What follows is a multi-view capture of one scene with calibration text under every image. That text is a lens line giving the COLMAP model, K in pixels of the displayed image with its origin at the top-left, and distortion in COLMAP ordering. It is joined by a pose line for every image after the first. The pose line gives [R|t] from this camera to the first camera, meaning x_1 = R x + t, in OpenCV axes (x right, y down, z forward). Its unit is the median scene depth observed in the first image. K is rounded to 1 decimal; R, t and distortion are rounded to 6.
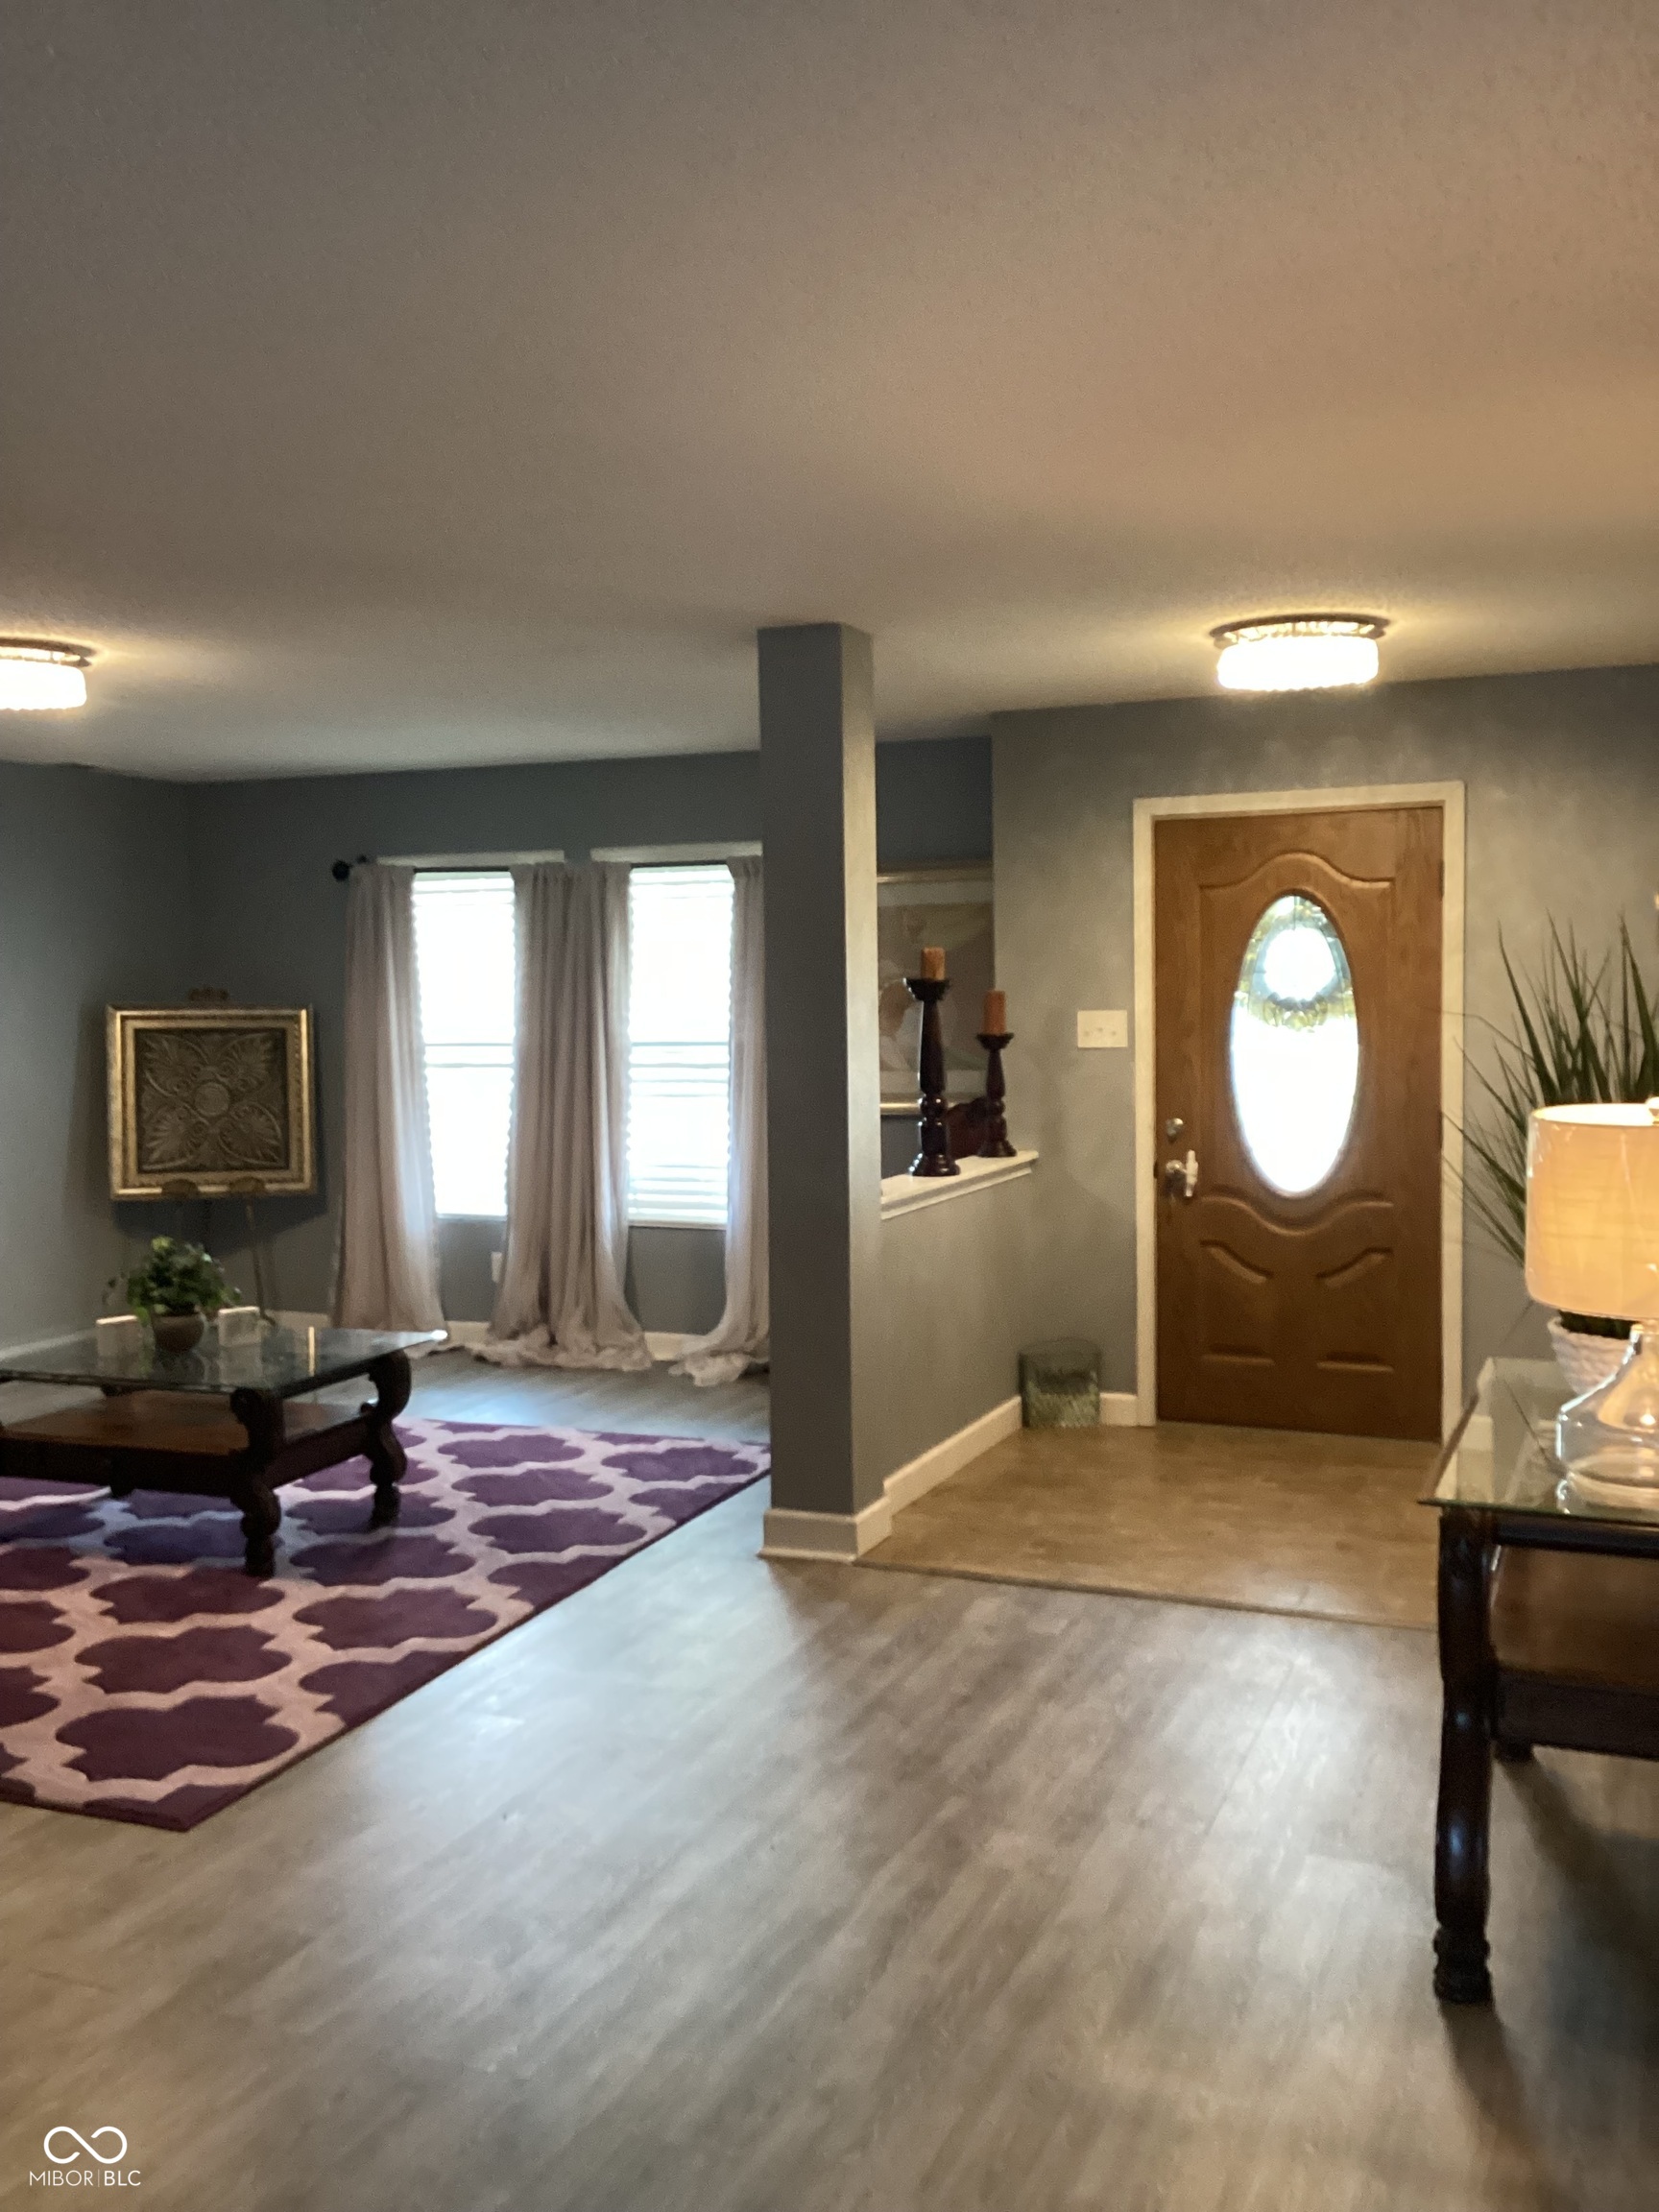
lens RADIAL K [[2006.5, 0, 829.5], [0, 2006.5, 1106.0], [0, 0, 1]] dist [0.067396, -0.005762]
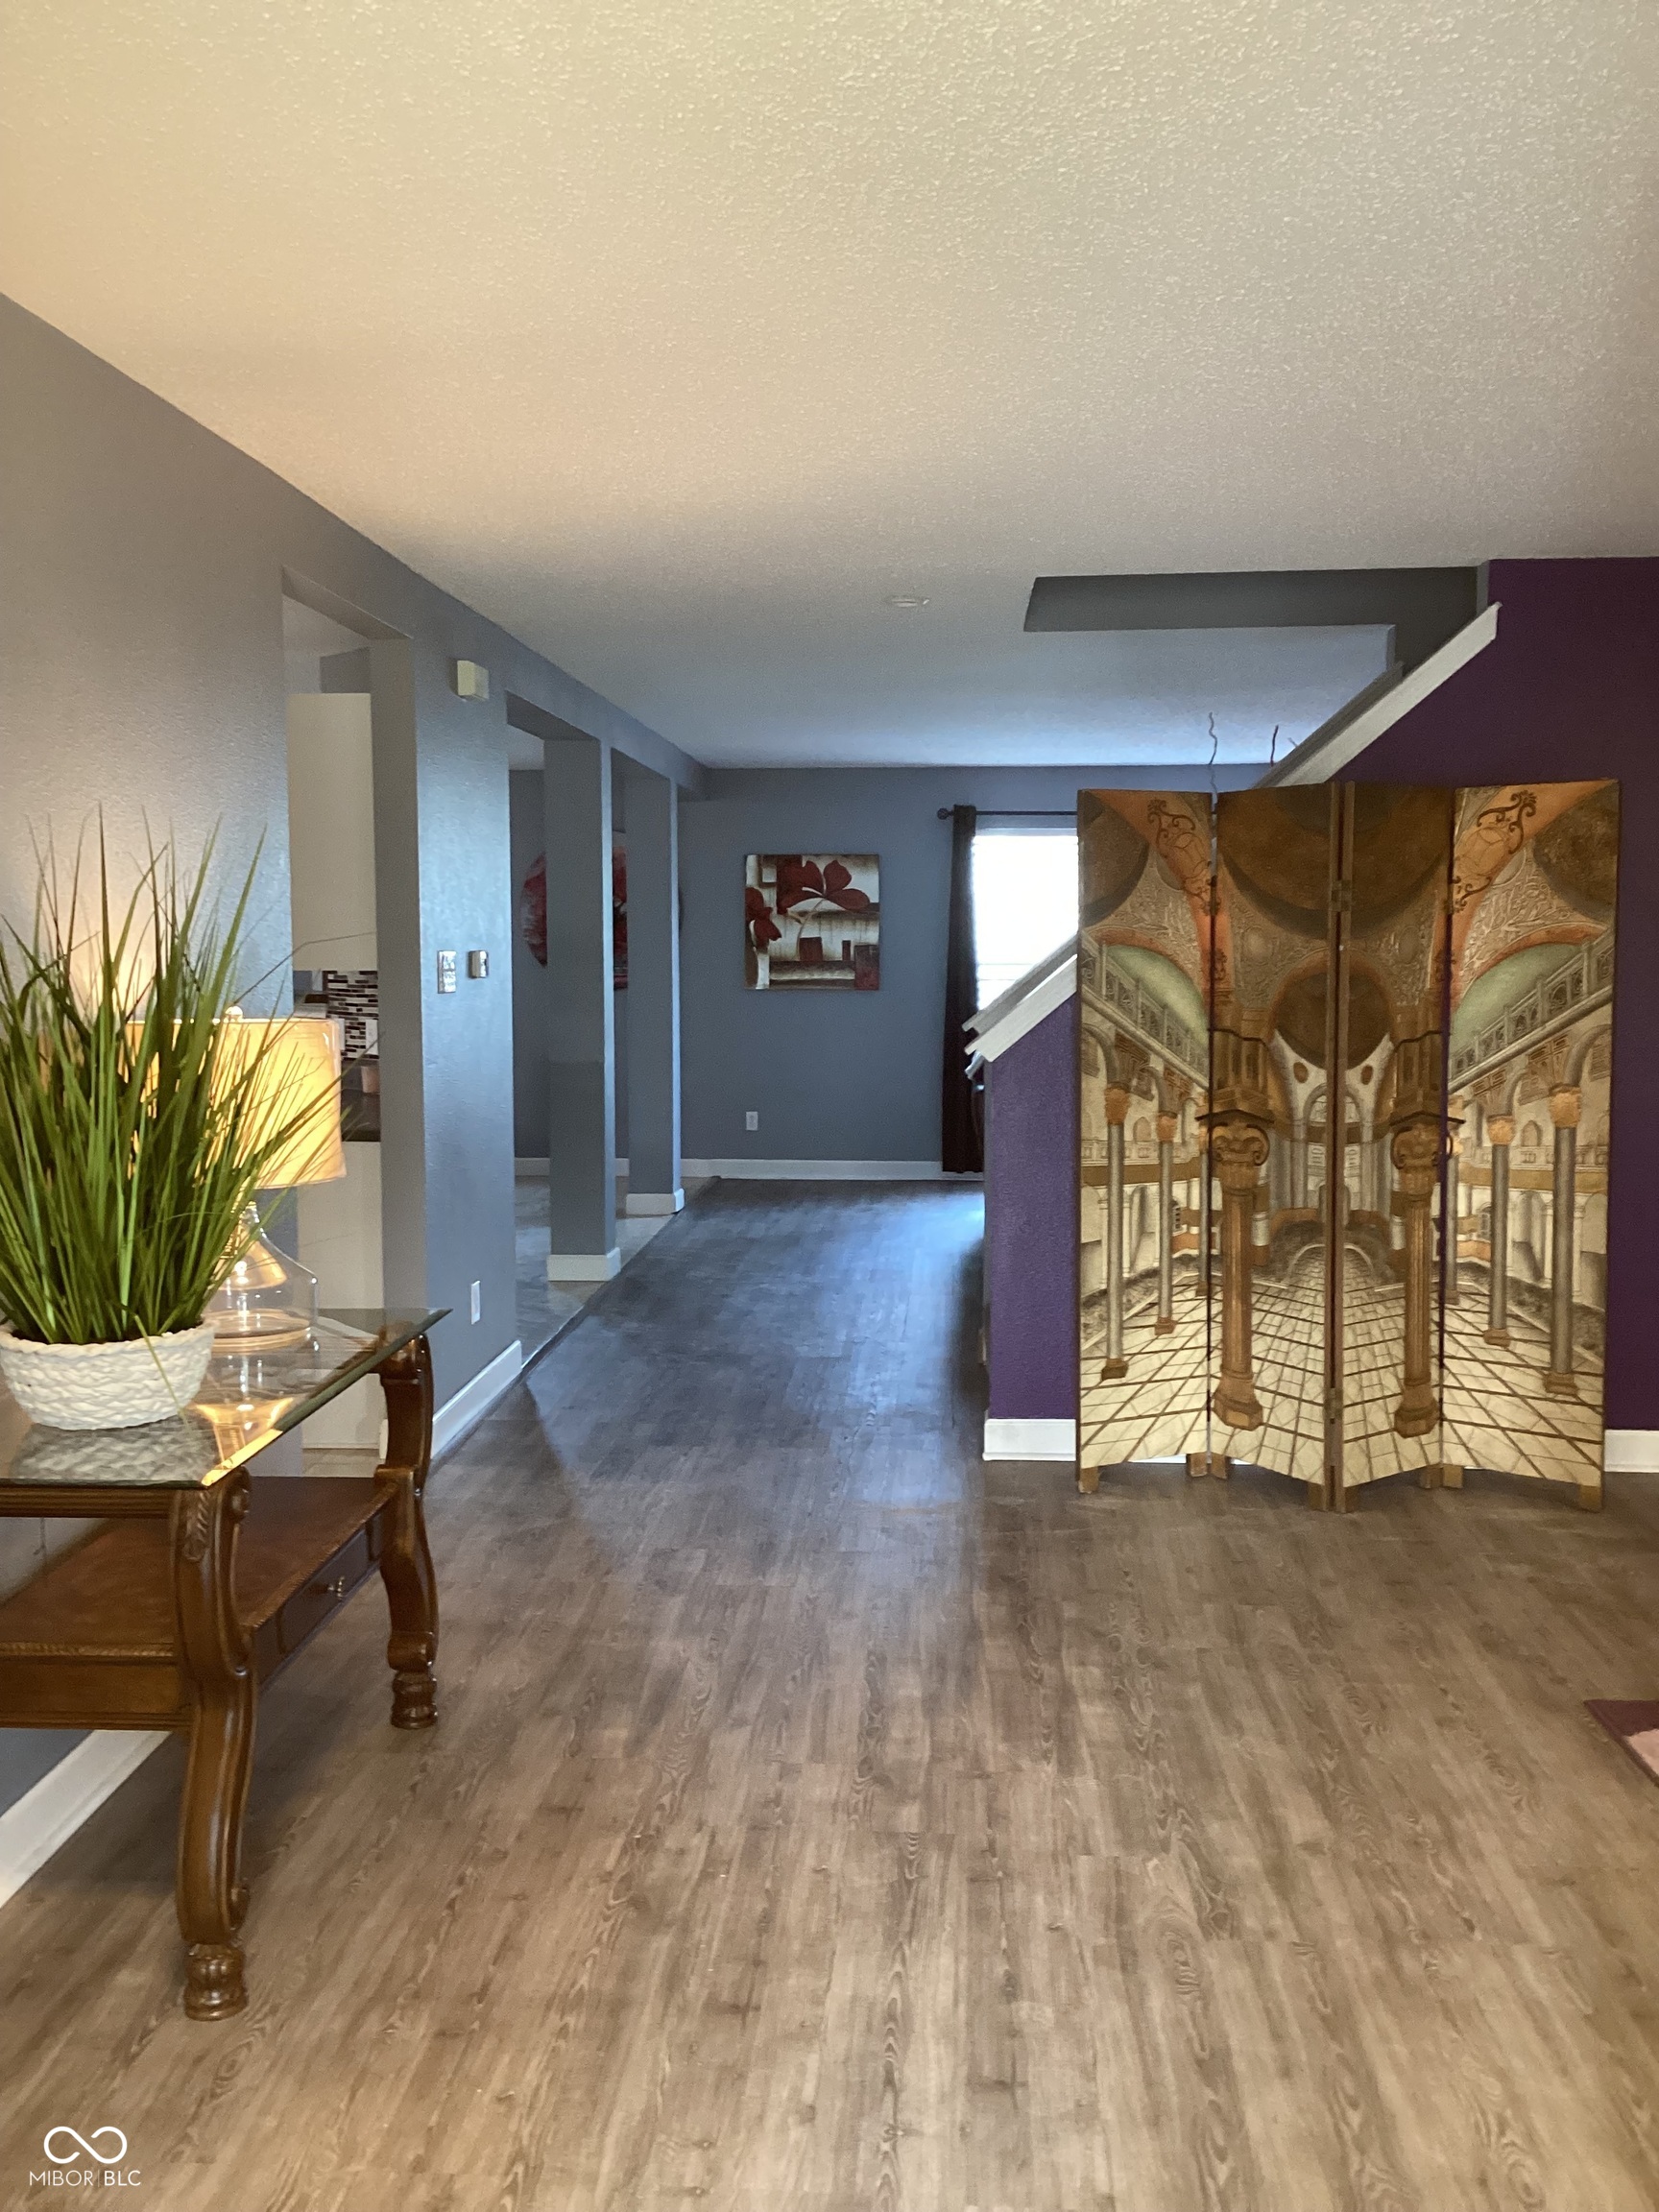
lens RADIAL K [[2006.5, 0, 829.5], [0, 2006.5, 1106.0], [0, 0, 1]] dist [0.067396, -0.005762]
pose [[-0.947009, 0.043402, -0.318262, 0.211790], [-0.001607, 0.990176, 0.139814, -0.053212], [0.321203, 0.132917, -0.937636, 1.034811]]
